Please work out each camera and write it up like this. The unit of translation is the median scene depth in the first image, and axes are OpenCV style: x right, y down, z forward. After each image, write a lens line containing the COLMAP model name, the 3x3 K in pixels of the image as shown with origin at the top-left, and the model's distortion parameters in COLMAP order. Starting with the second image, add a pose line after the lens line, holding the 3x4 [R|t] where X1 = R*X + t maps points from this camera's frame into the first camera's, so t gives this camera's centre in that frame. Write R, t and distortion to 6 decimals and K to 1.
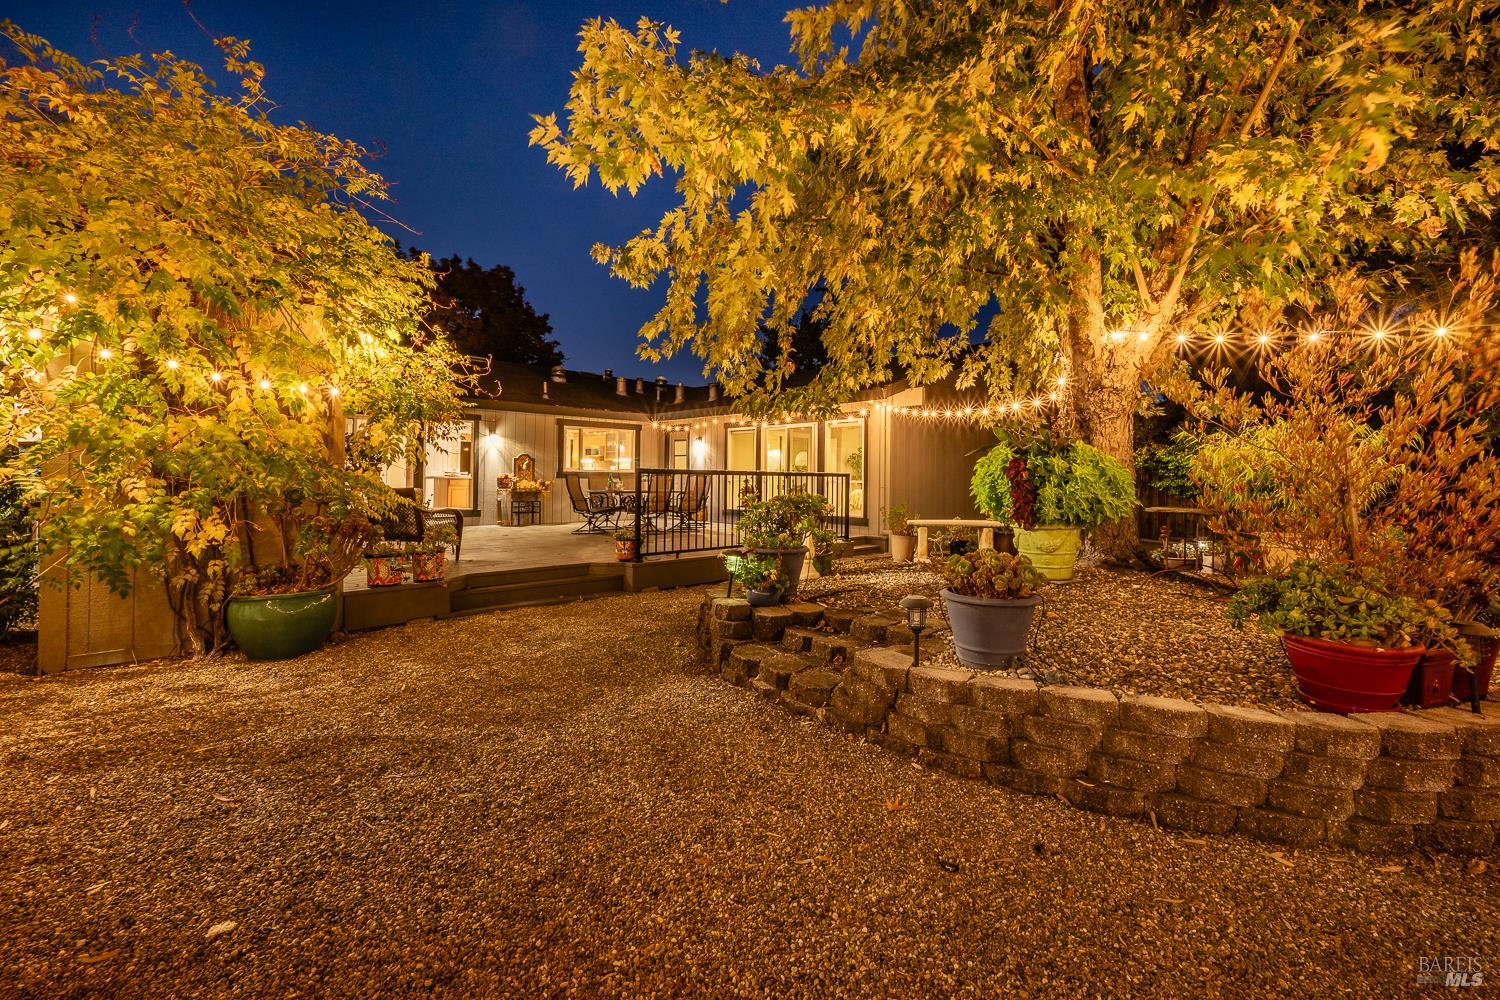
lens RADIAL K [[597.5, 0, 758.5], [0, 597.5, 471.8], [0, 0, 1]] dist [-0.001611, -0.000056]
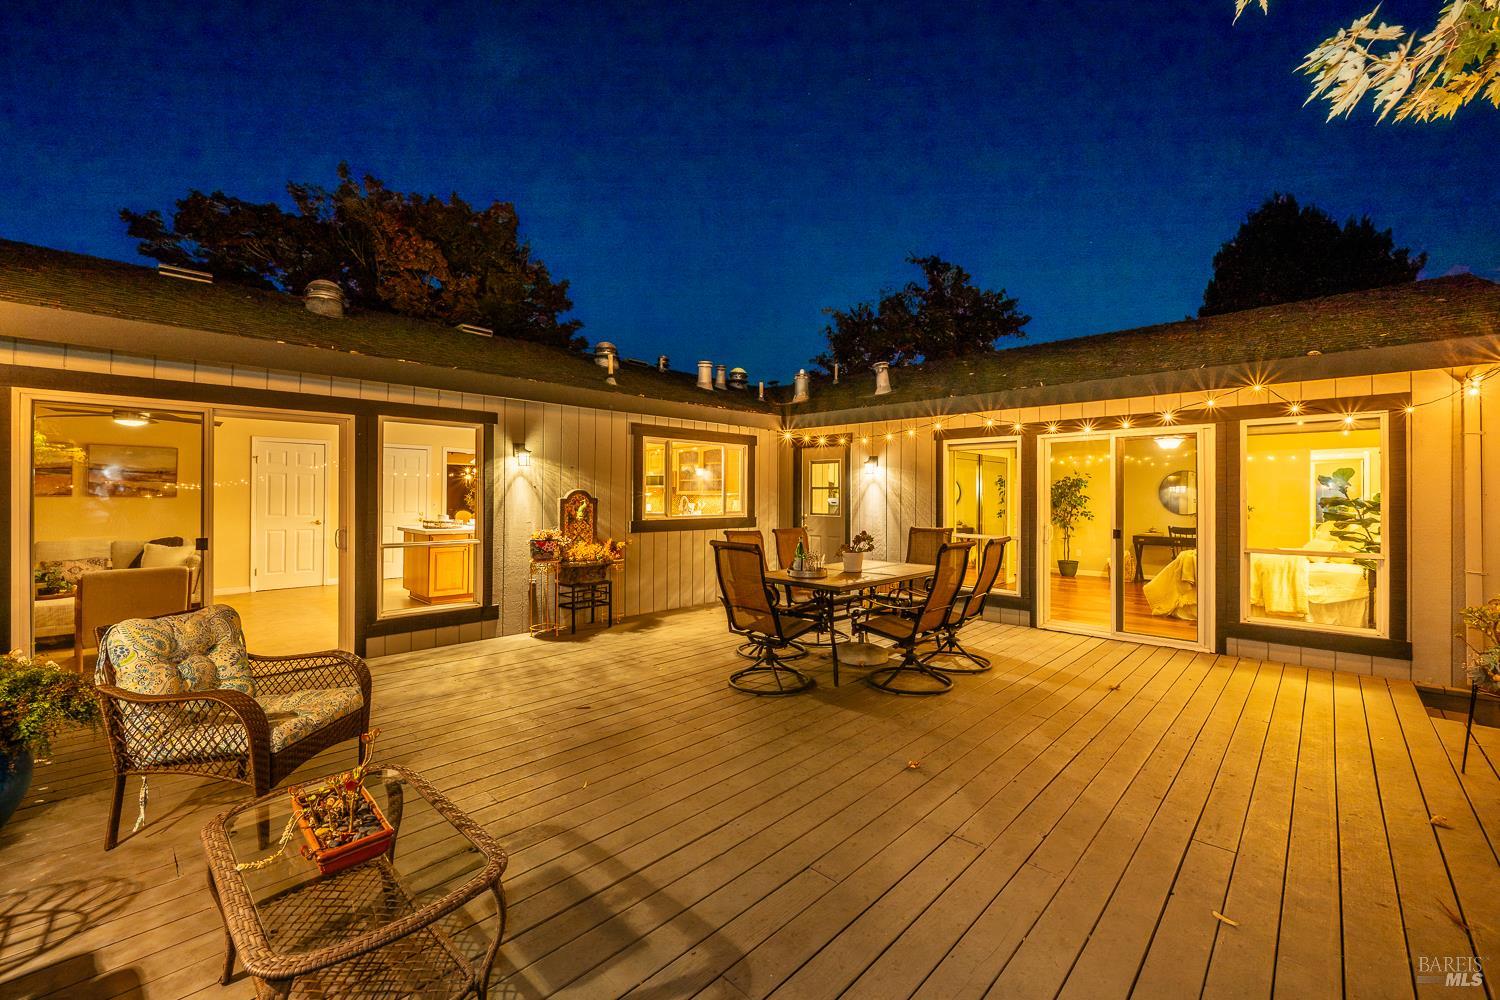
lens RADIAL K [[597.5, 0, 745.8], [0, 597.5, 498.3], [0, 0, 1]] dist [-0.001611, -0.000056]
pose [[0.999892, -0.003534, 0.014243, -0.252837], [0.003330, 0.999892, 0.014308, -0.029557], [-0.014292, -0.014259, 0.999796, 0.478669]]
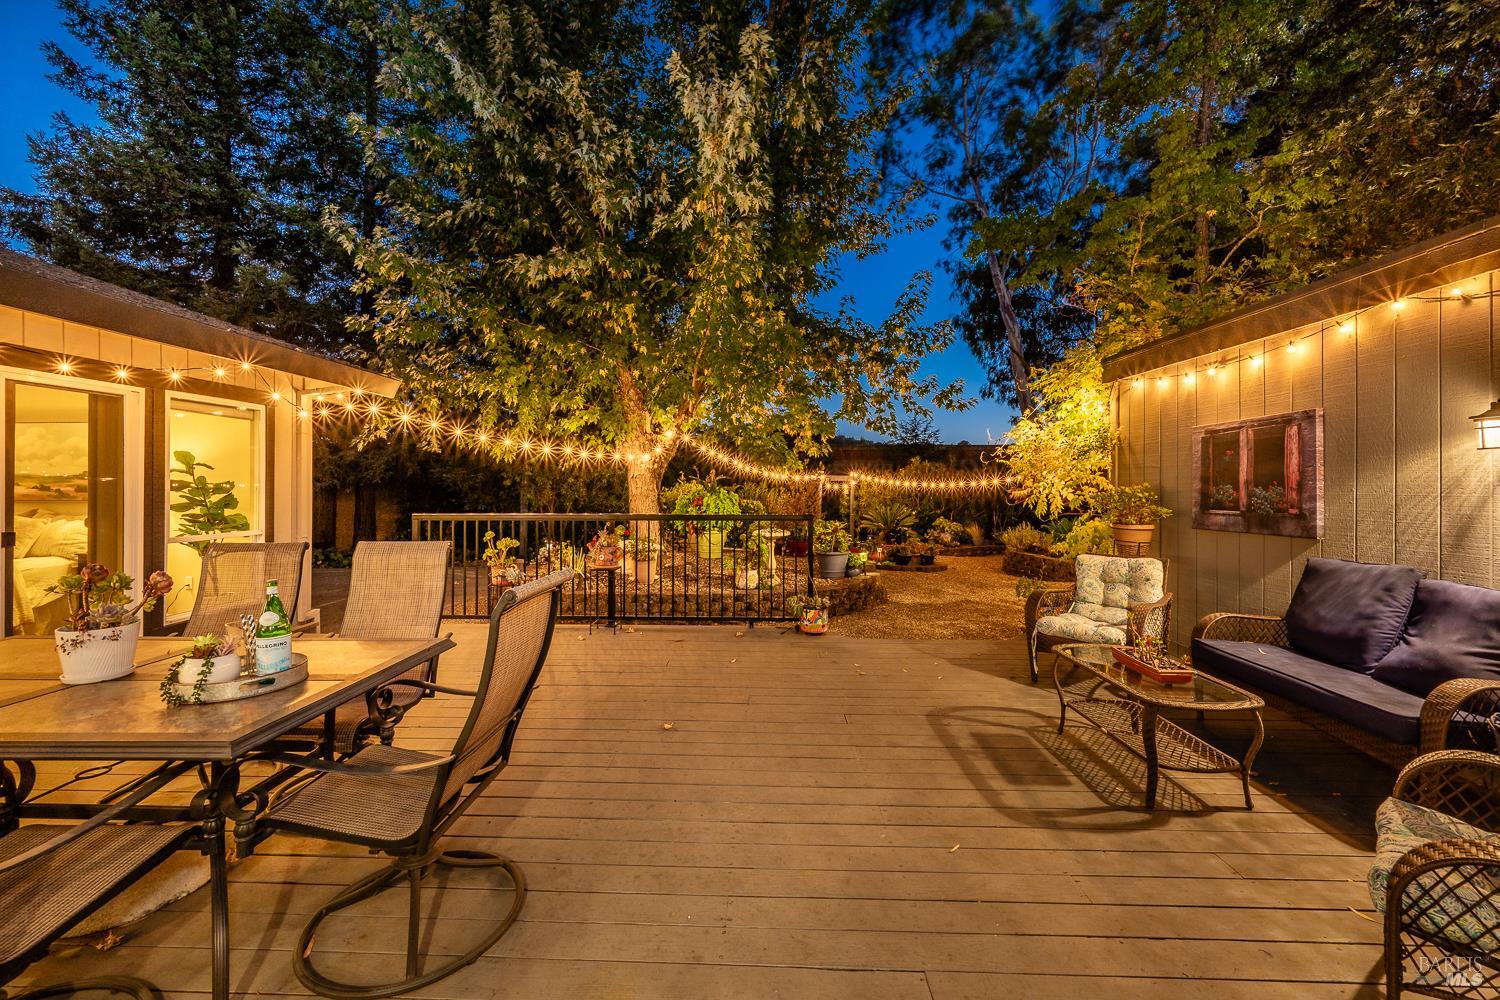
lens RADIAL K [[597.5, 0, 747.0], [0, 597.5, 487.2], [0, 0, 1]] dist [-0.001611, -0.000056]
pose [[-0.685382, -0.012720, 0.728073, -0.488082], [-0.016790, 0.999858, 0.001662, -0.021676], [-0.727990, -0.011085, -0.685498, 1.124557]]
